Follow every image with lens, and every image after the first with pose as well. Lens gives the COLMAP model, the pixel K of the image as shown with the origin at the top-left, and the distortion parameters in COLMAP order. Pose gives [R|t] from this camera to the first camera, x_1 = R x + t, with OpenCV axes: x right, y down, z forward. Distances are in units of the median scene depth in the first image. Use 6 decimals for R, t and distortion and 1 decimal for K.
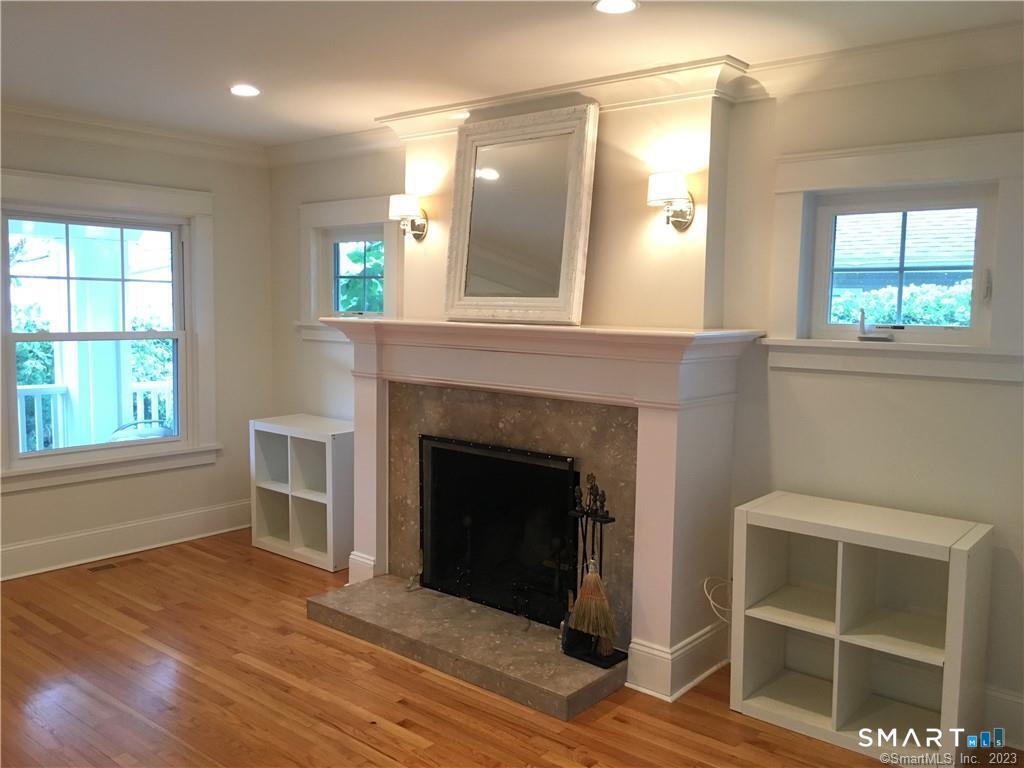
lens RADIAL K [[867.0, 0, 506.7], [0, 867.0, 387.4], [0, 0, 1]] dist [0.075429, -0.087796]
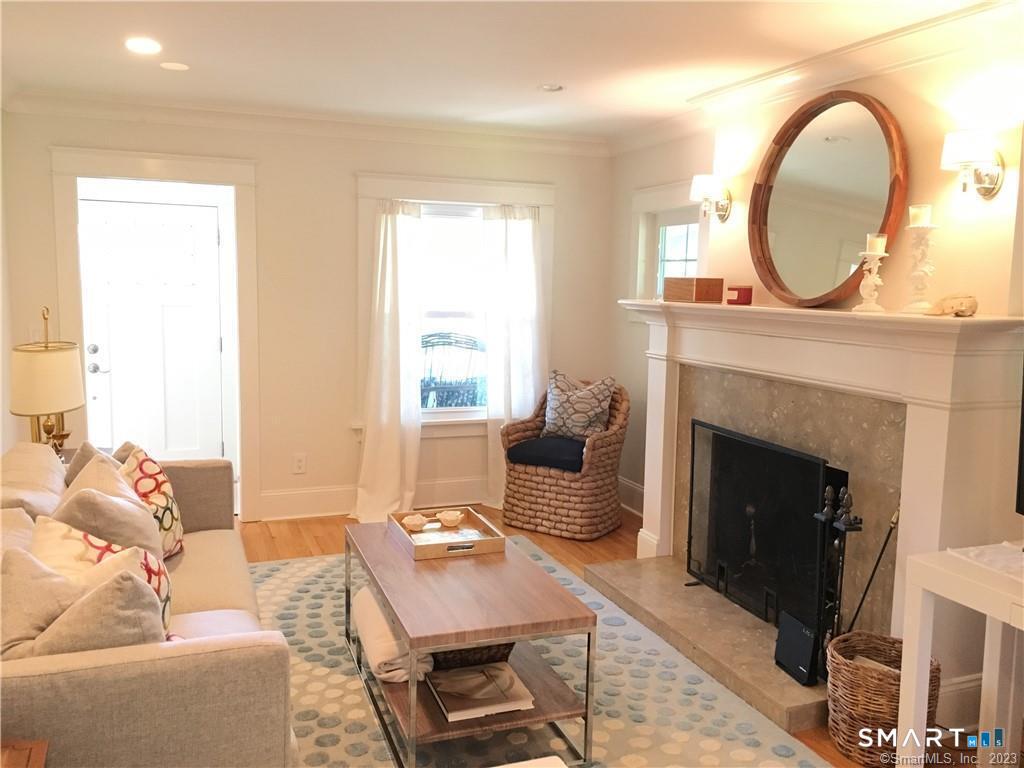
lens RADIAL K [[867.0, 0, 514.9], [0, 867.0, 382.6], [0, 0, 1]] dist [0.075429, -0.087796]
pose [[0.881892, 0.056907, -0.468004, 0.195059], [-0.052862, 0.998364, 0.021785, 0.003044], [0.468478, 0.005527, 0.883458, 0.032762]]
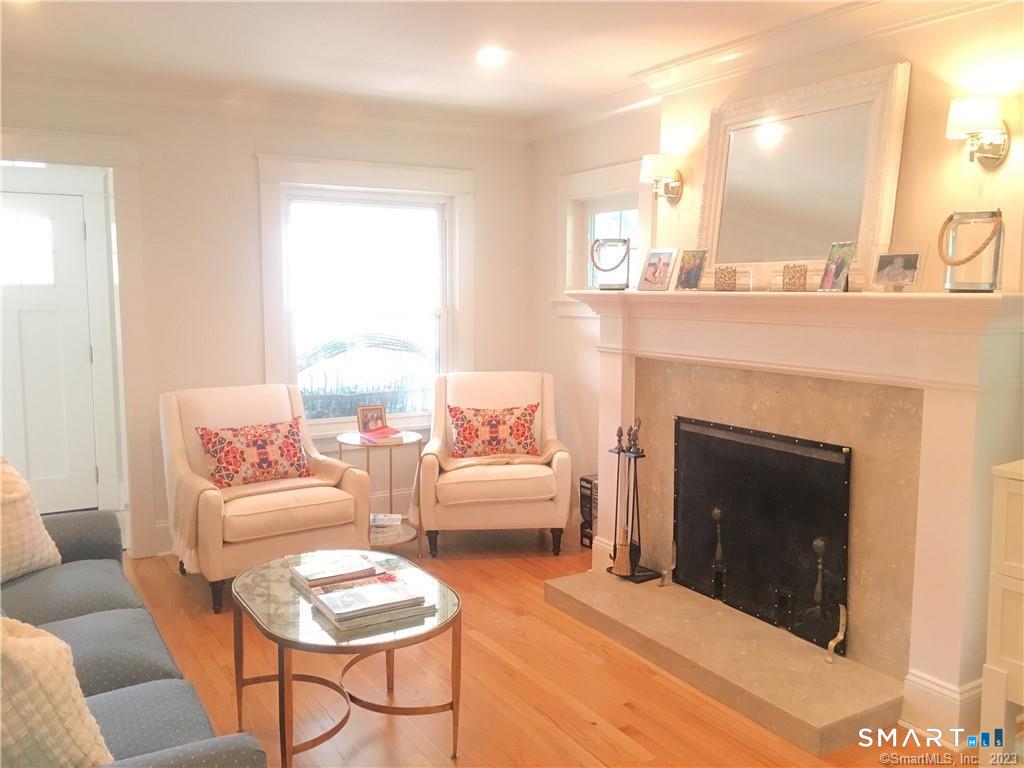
lens RADIAL K [[867.0, 0, 512.9], [0, 867.0, 384.4], [0, 0, 1]] dist [0.075429, -0.087796]
pose [[0.947392, 0.021997, -0.319319, 0.044474], [-0.018218, 0.999724, 0.014816, 0.012270], [0.319557, -0.008219, 0.947531, 0.087758]]
